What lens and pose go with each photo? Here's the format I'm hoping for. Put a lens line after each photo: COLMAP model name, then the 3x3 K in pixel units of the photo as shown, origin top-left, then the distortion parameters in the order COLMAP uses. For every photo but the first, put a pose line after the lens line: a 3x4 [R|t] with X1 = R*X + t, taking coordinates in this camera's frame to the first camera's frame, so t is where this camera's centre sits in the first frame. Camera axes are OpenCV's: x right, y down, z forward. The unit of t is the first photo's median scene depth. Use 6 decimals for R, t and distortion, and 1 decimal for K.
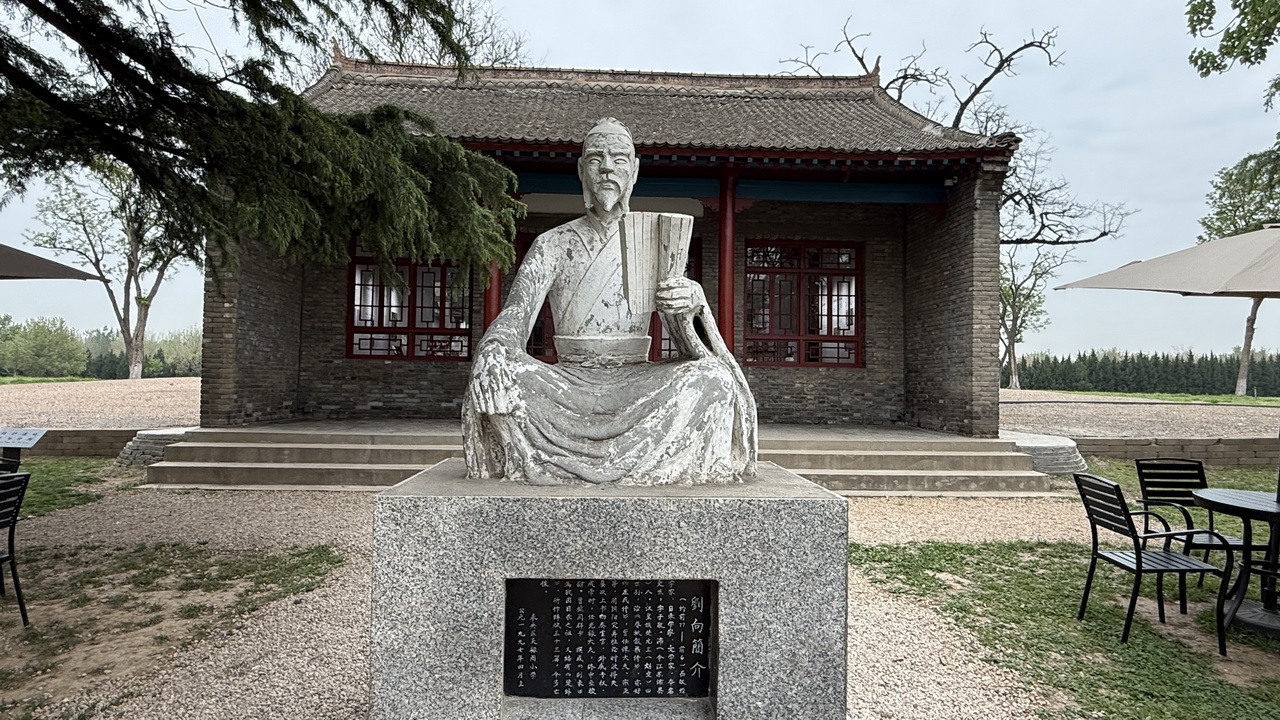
lens RADIAL K [[791.2, 0, 640.0], [0, 791.2, 360.6], [0, 0, 1]] dist [-0.000841, -0.000004]
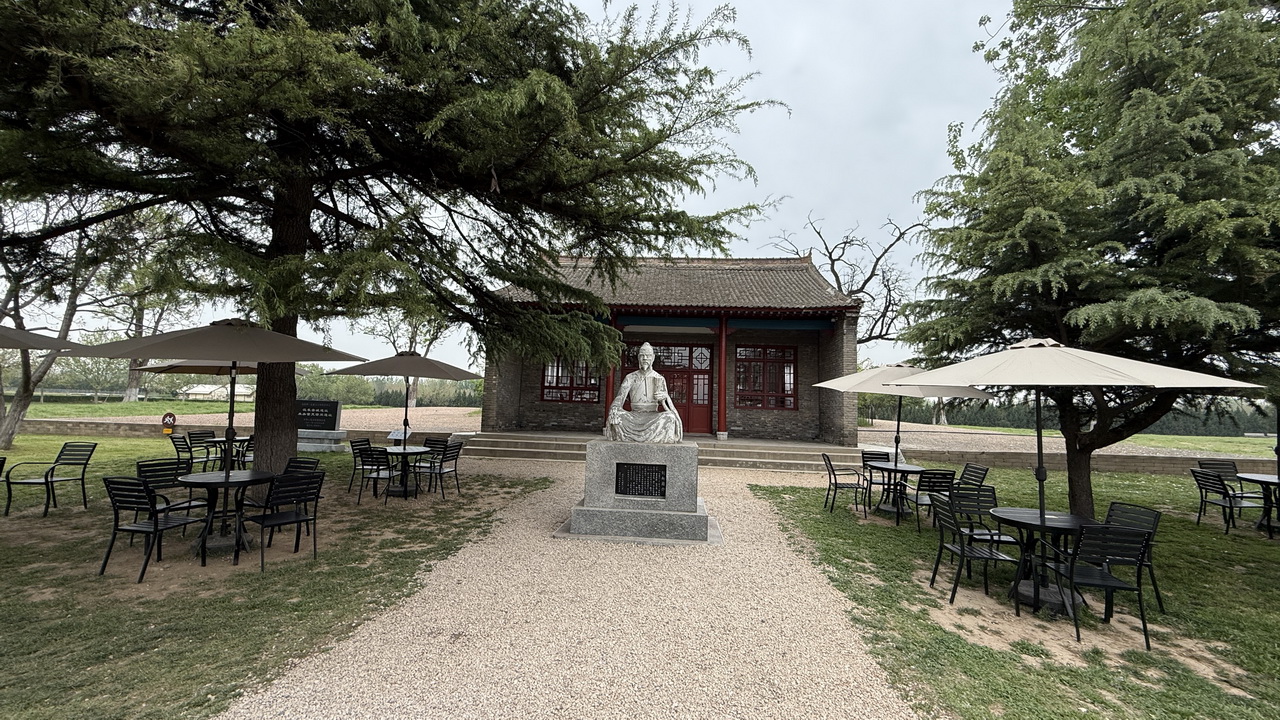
lens RADIAL K [[524.7, 0, 640.4], [0, 524.7, 360.1], [0, 0, 1]] dist [-0.000063, -0.000037]
pose [[0.992625, 0.008177, -0.120947, 0.066494], [-0.017183, 0.997139, -0.073605, -0.015736], [0.119999, 0.075140, 0.989926, -0.410186]]
